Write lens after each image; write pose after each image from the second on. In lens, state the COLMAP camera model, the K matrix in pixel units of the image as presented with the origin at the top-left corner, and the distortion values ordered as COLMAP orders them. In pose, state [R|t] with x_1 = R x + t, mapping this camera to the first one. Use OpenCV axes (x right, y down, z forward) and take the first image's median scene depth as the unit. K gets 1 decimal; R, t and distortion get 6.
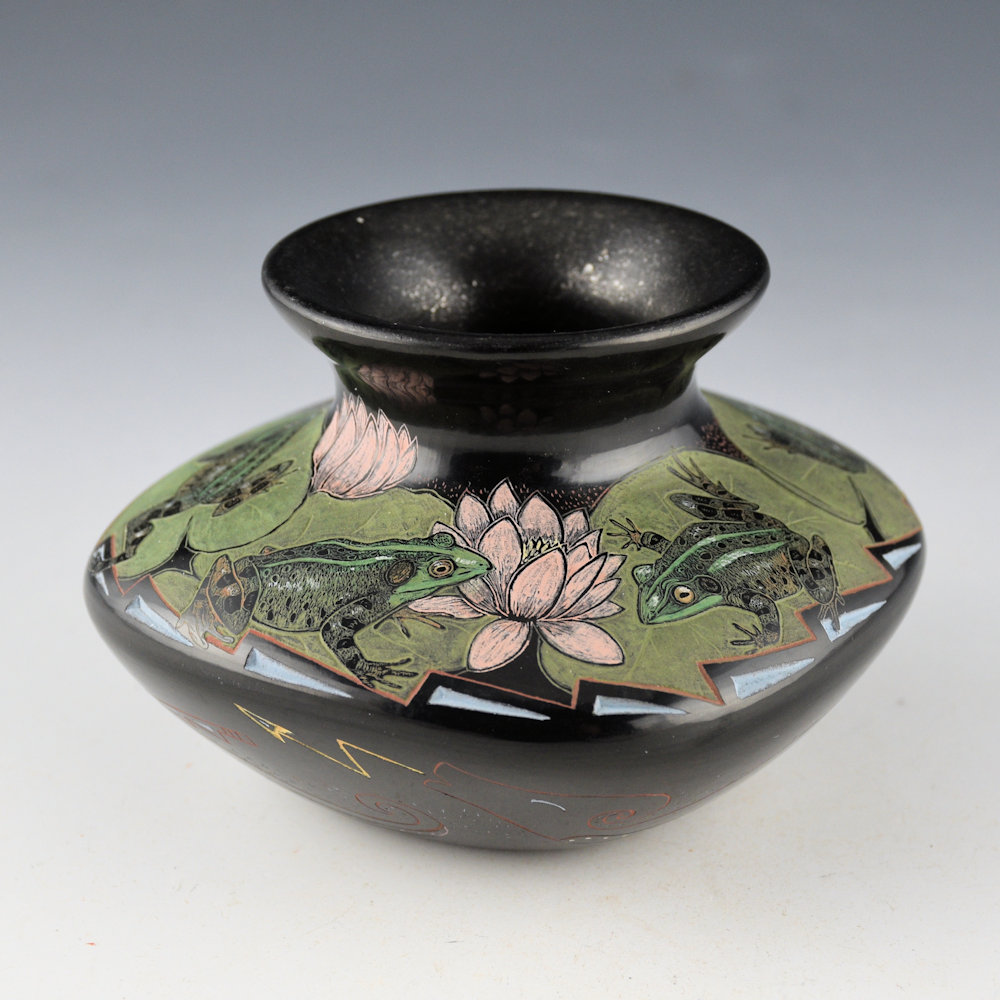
lens RADIAL K [[2837.2, 0, 500.4], [0, 2837.2, 499.5], [0, 0, 1]] dist [-0.043123, 0.000000]
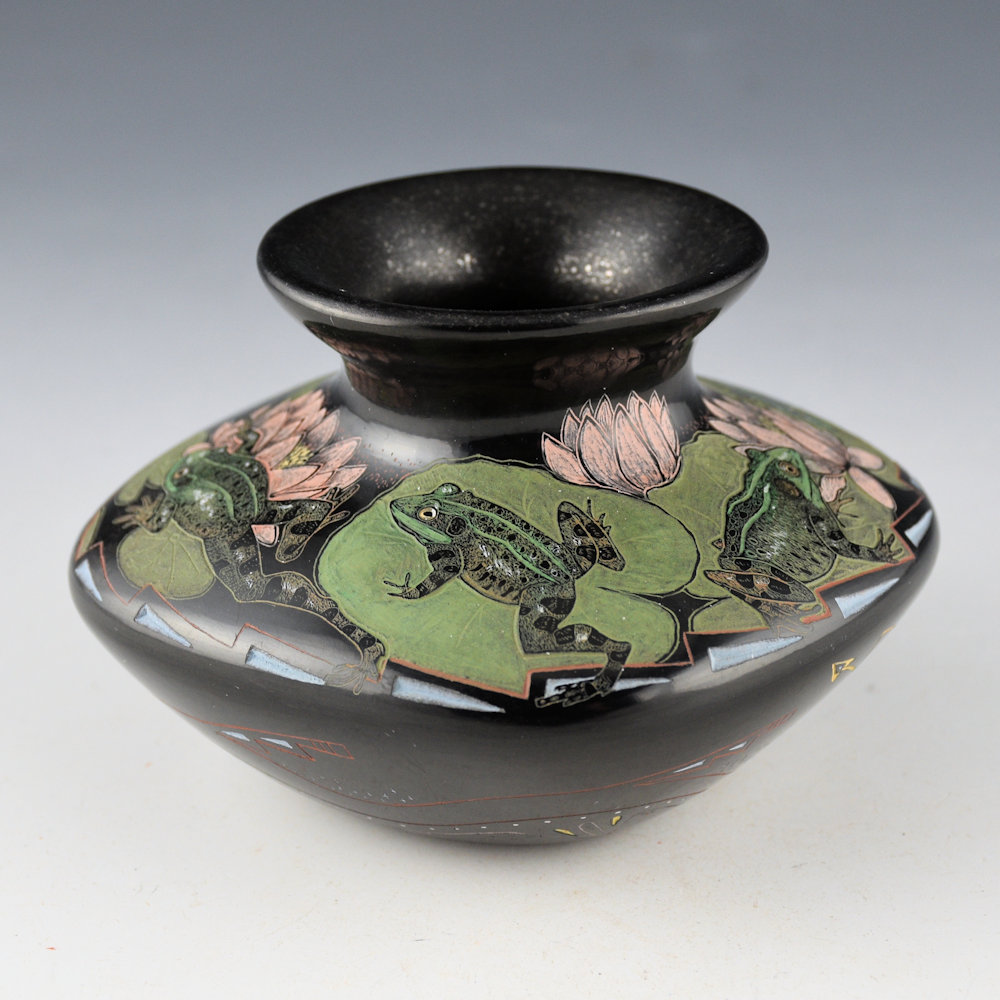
lens RADIAL K [[2837.2, 0, 497.0], [0, 2837.2, 504.4], [0, 0, 1]] dist [-0.043123, 0.000000]
pose [[0.086588, -0.377502, 0.921951, -0.989291], [0.398114, 0.861435, 0.315333, -0.334044], [-0.913240, 0.339738, 0.224879, 0.848493]]
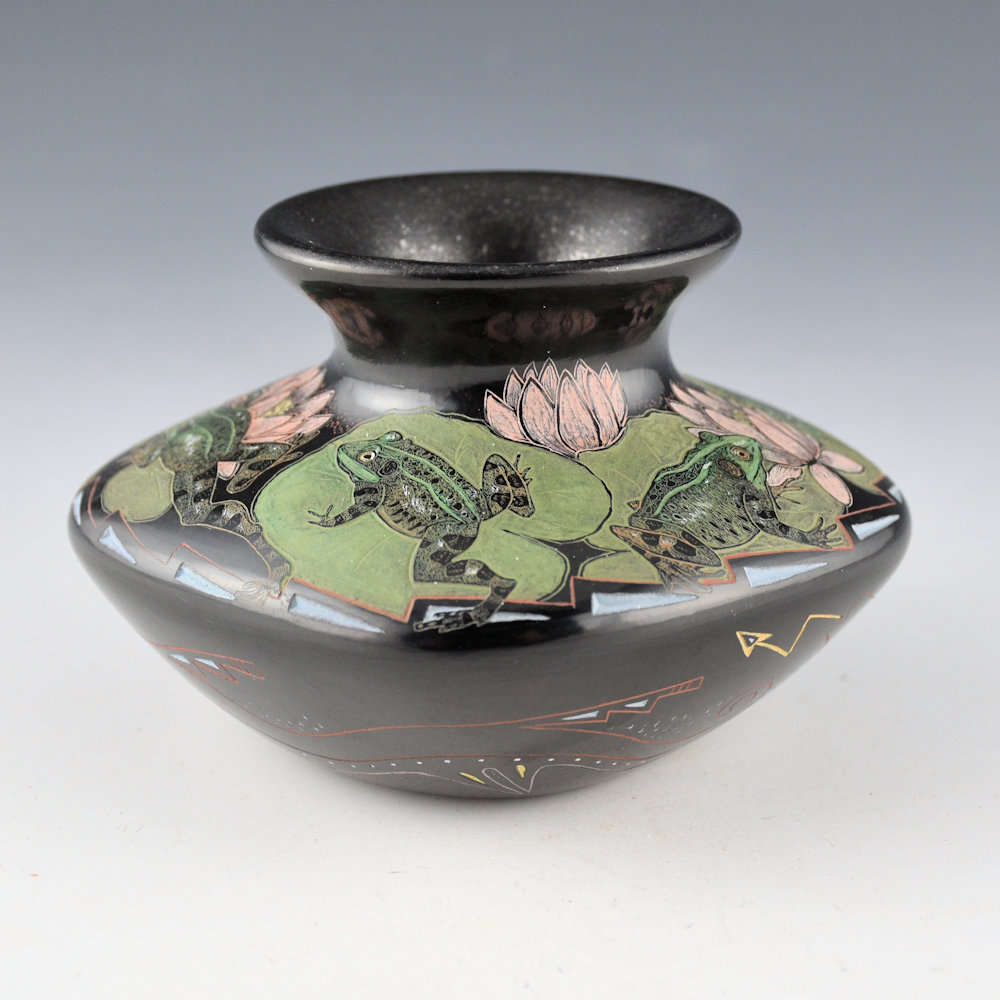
lens RADIAL K [[2707.5, 0, 536.3], [0, 2707.5, 429.8], [0, 0, 1]] dist [0.172057, 0.000000]
pose [[0.282979, -0.256251, 0.924261, -0.975200], [0.364666, 0.920026, 0.143427, -0.157334], [-0.887097, 0.296460, 0.353794, 0.686488]]
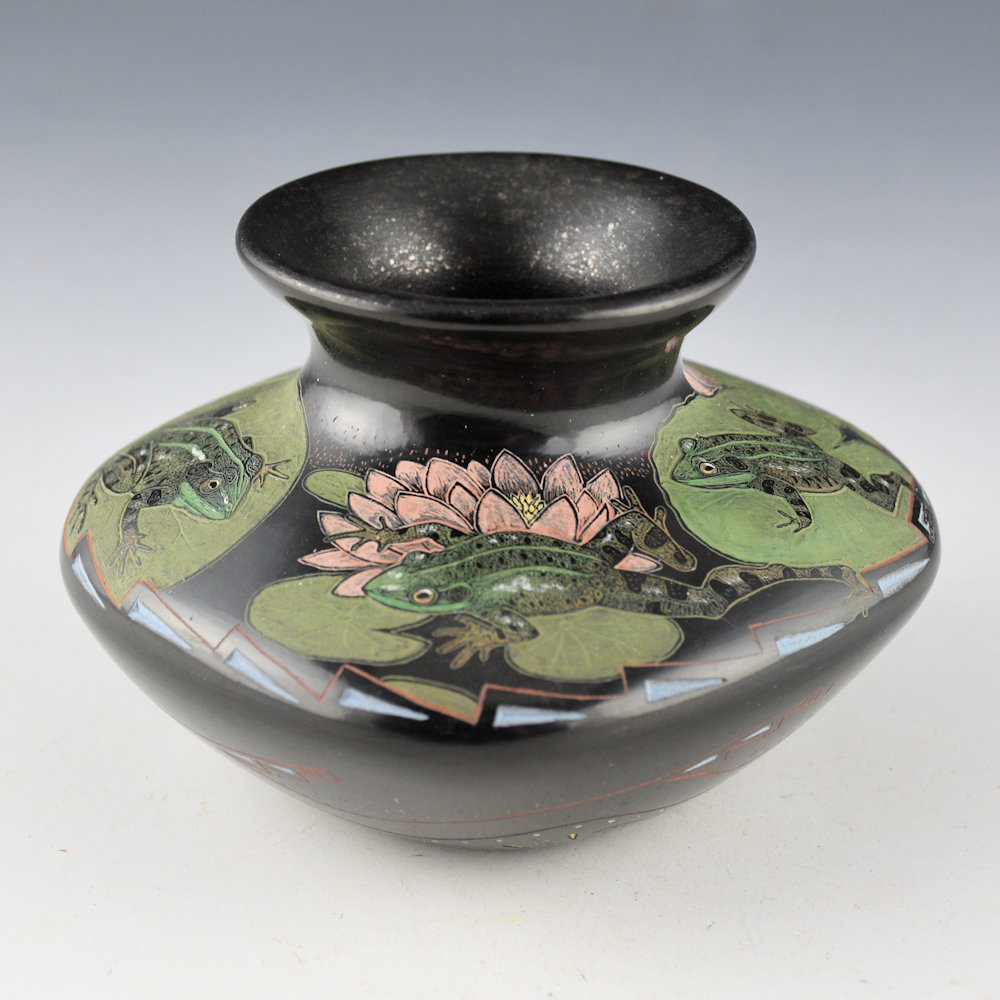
lens RADIAL K [[2837.2, 0, 497.2], [0, 2837.2, 497.2], [0, 0, 1]] dist [-0.043123, 0.000000]
pose [[-0.949307, -0.119607, 0.290705, -0.301807], [0.125024, 0.704836, 0.698266, -0.728546], [-0.288417, 0.699215, -0.654152, 1.775963]]
